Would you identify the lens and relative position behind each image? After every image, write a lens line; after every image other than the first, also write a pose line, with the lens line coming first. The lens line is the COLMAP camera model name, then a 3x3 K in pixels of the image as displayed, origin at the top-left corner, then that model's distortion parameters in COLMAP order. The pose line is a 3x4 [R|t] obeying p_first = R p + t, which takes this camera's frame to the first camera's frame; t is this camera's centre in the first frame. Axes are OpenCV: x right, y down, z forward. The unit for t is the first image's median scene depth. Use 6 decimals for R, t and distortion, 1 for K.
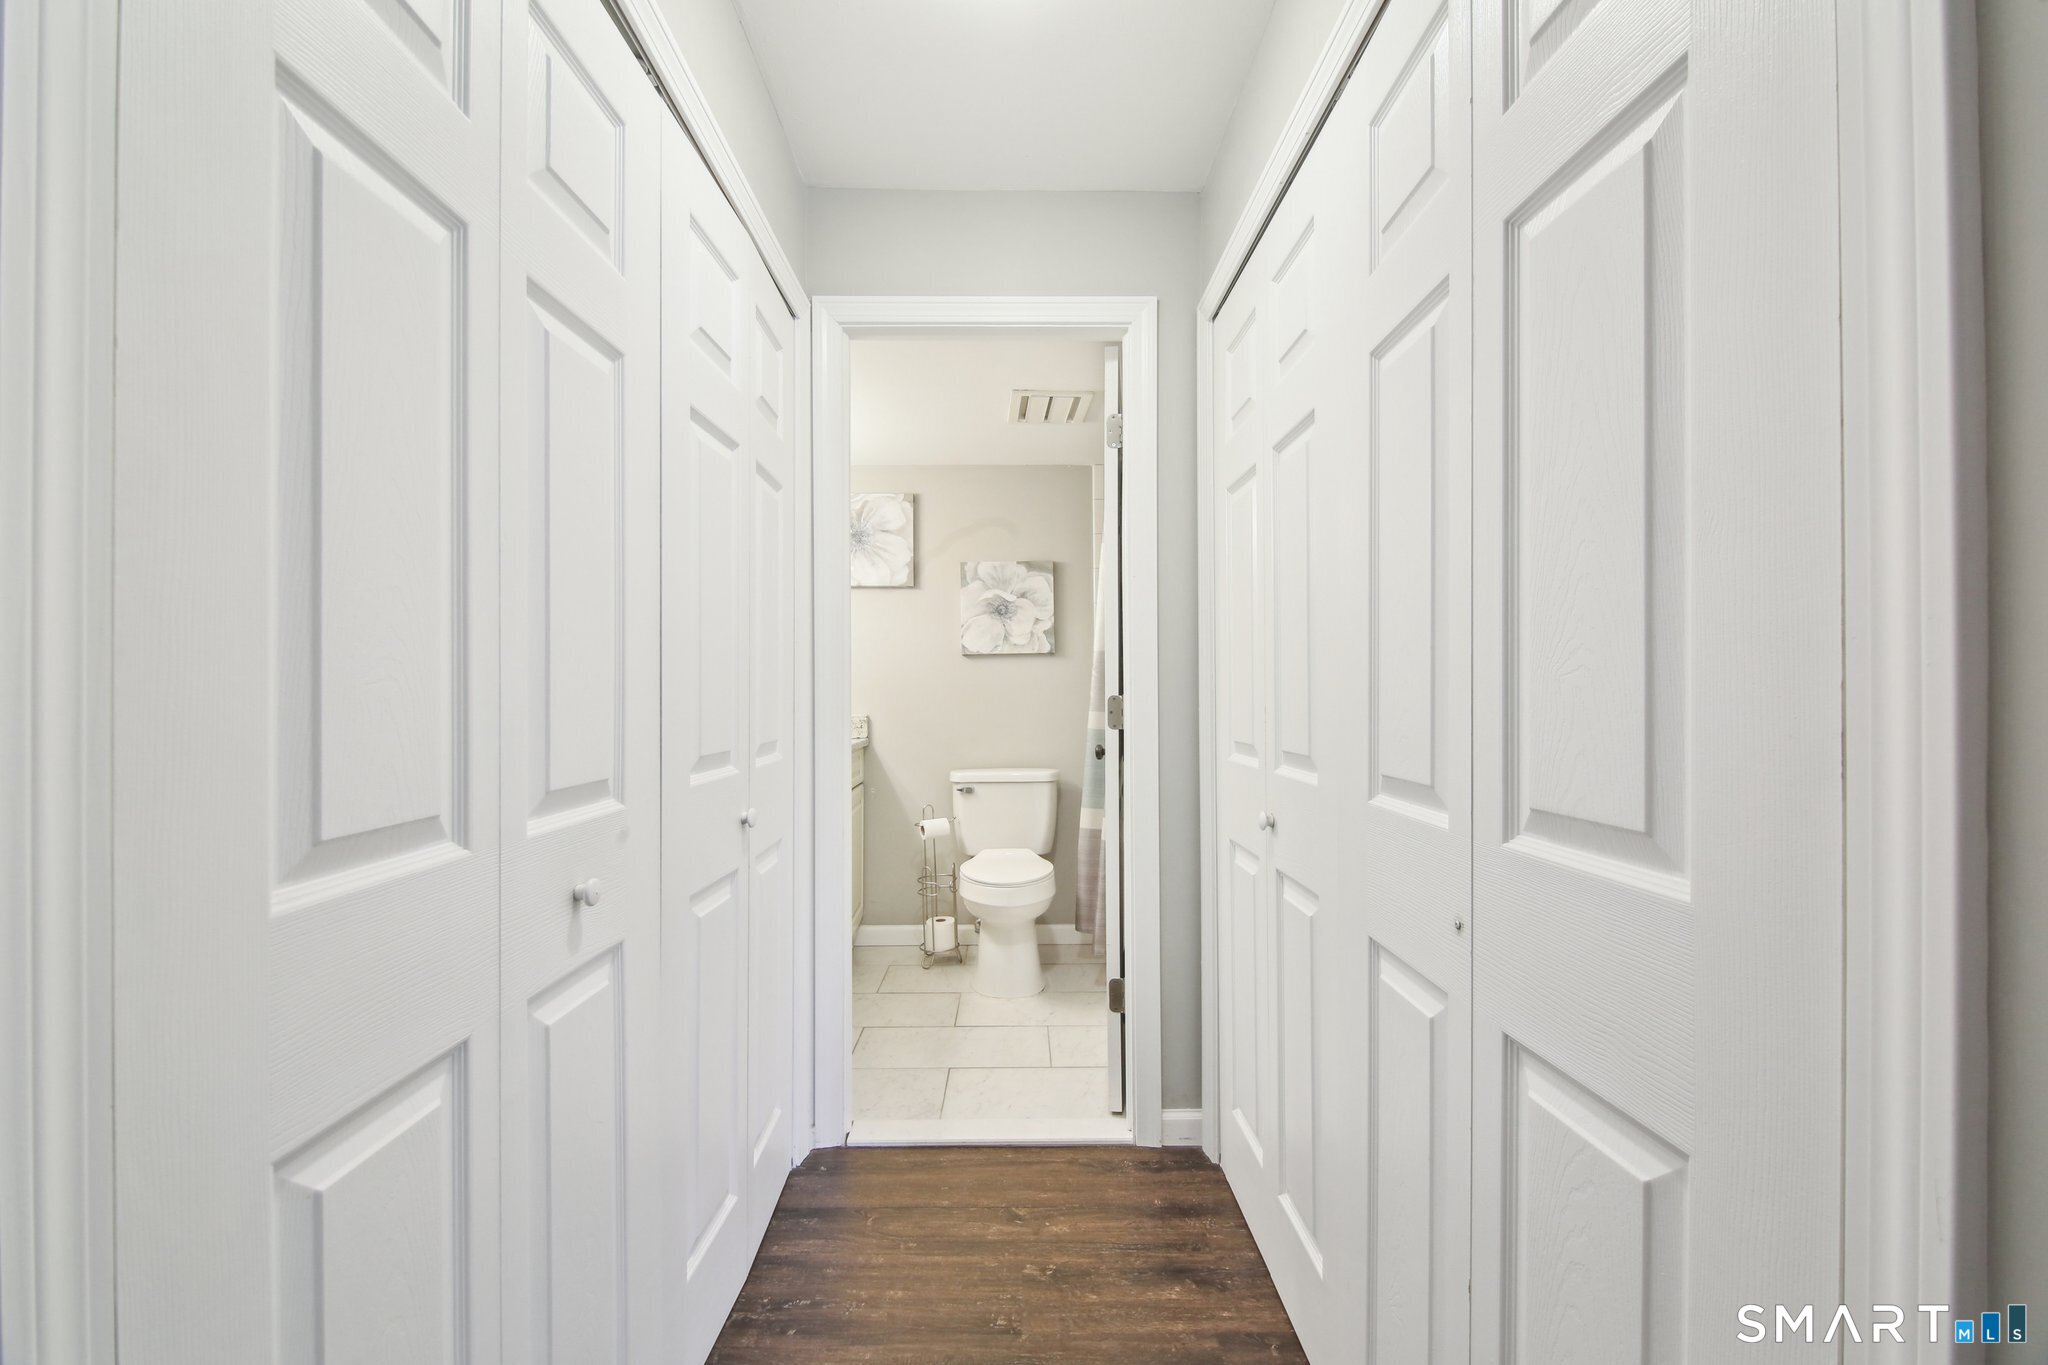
lens RADIAL K [[844.4, 0, 1023.5], [0, 844.4, 681.9], [0, 0, 1]] dist [0.003541, 0.000038]
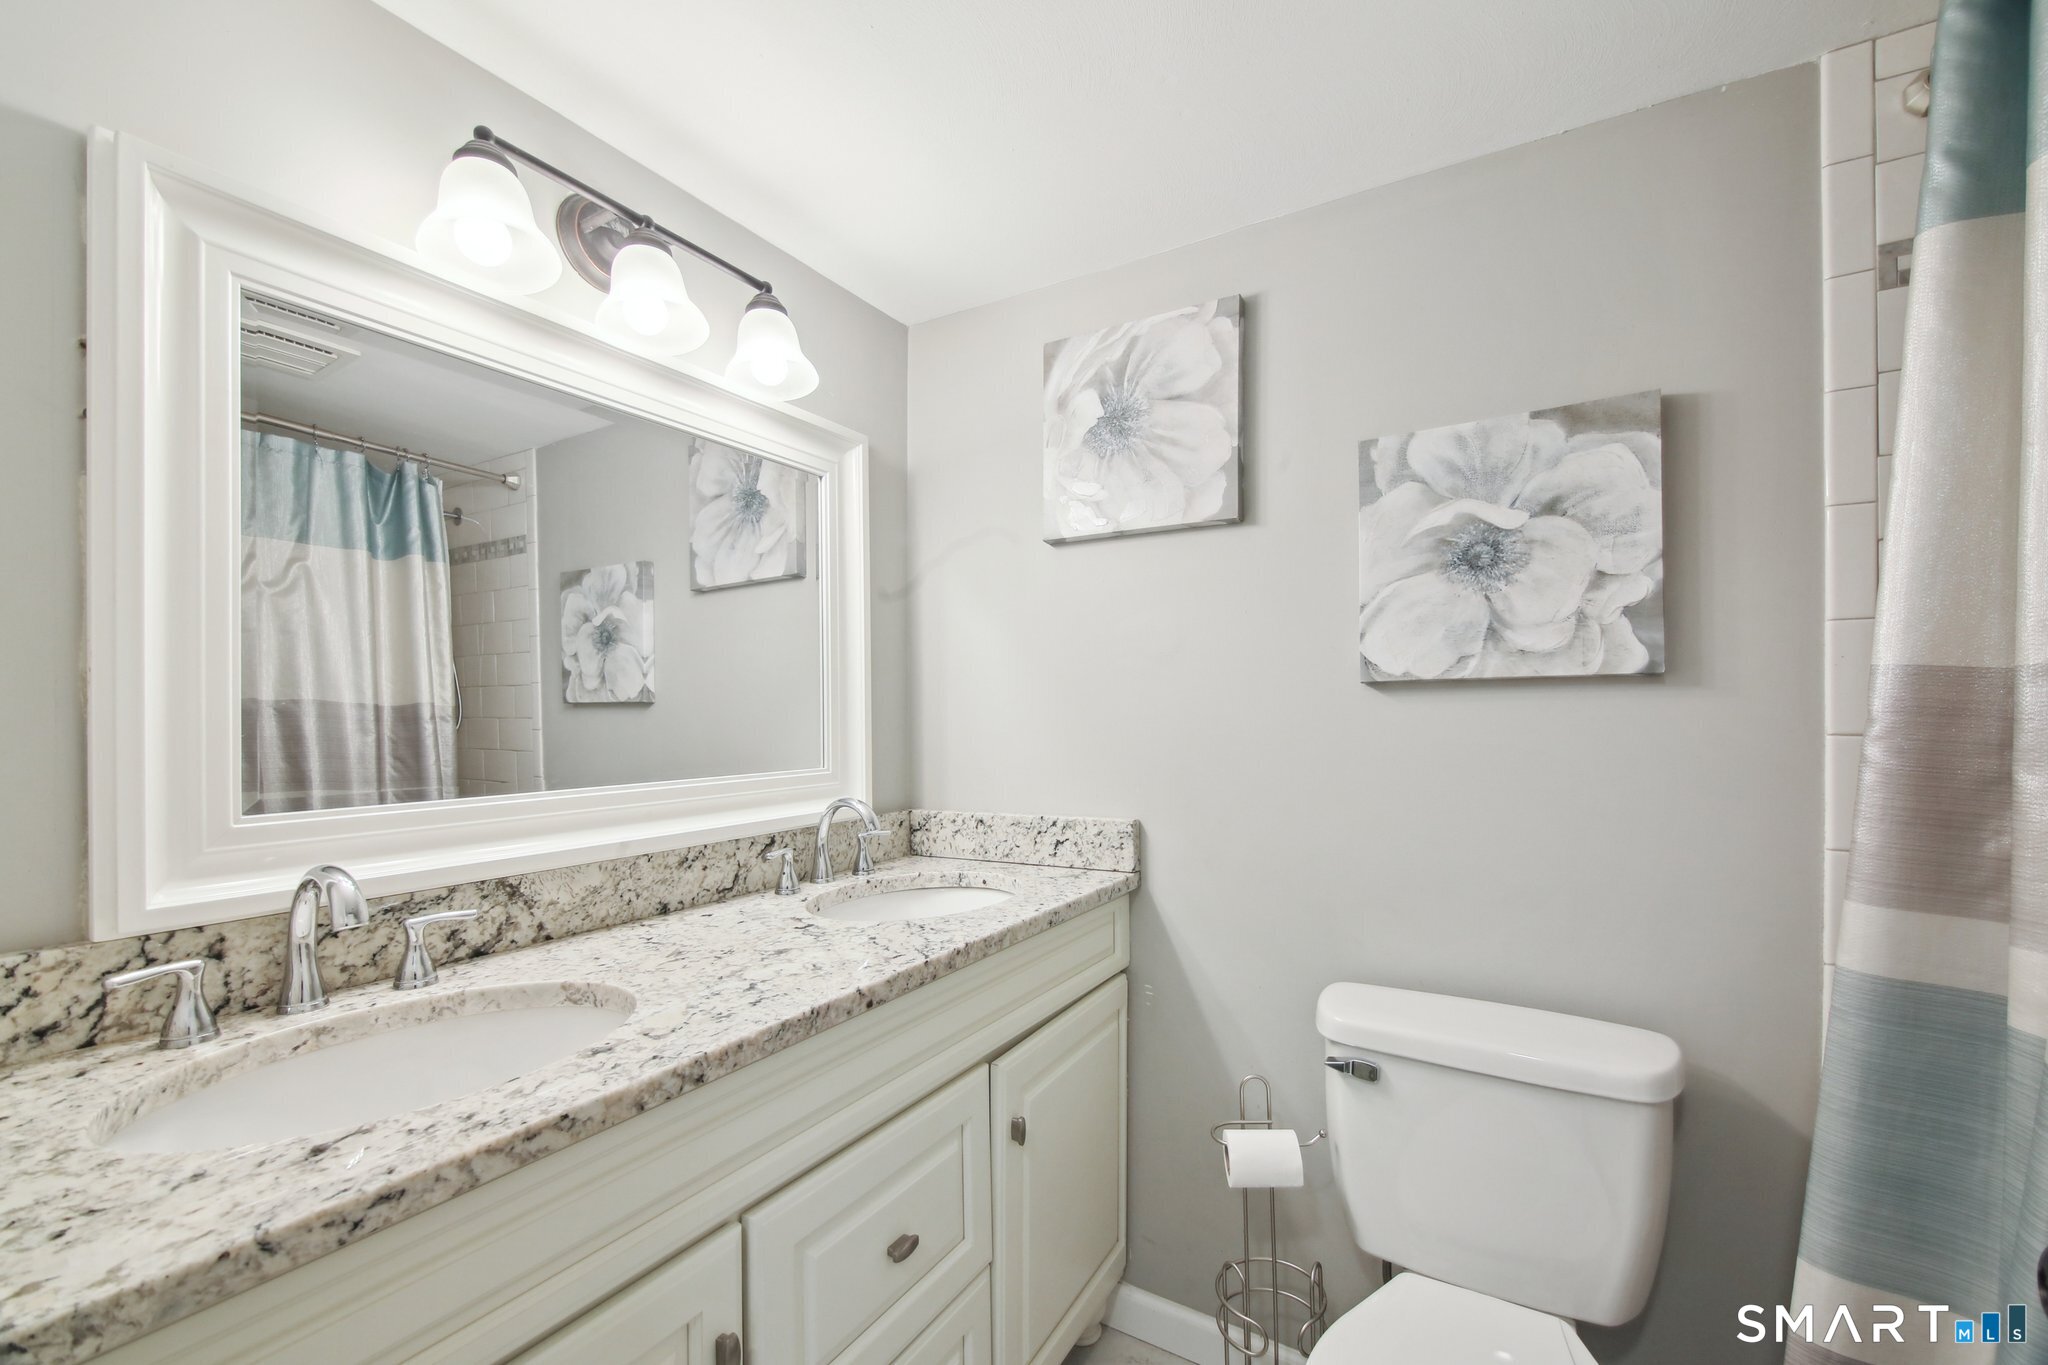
lens RADIAL K [[844.4, 0, 1018.6], [0, 844.4, 717.6], [0, 0, 1]] dist [0.003541, 0.000038]
pose [[0.853672, 0.008500, -0.520742, -0.005813], [-0.001245, 0.999897, 0.014281, -0.021445], [0.520810, -0.011543, 0.853595, 0.590158]]
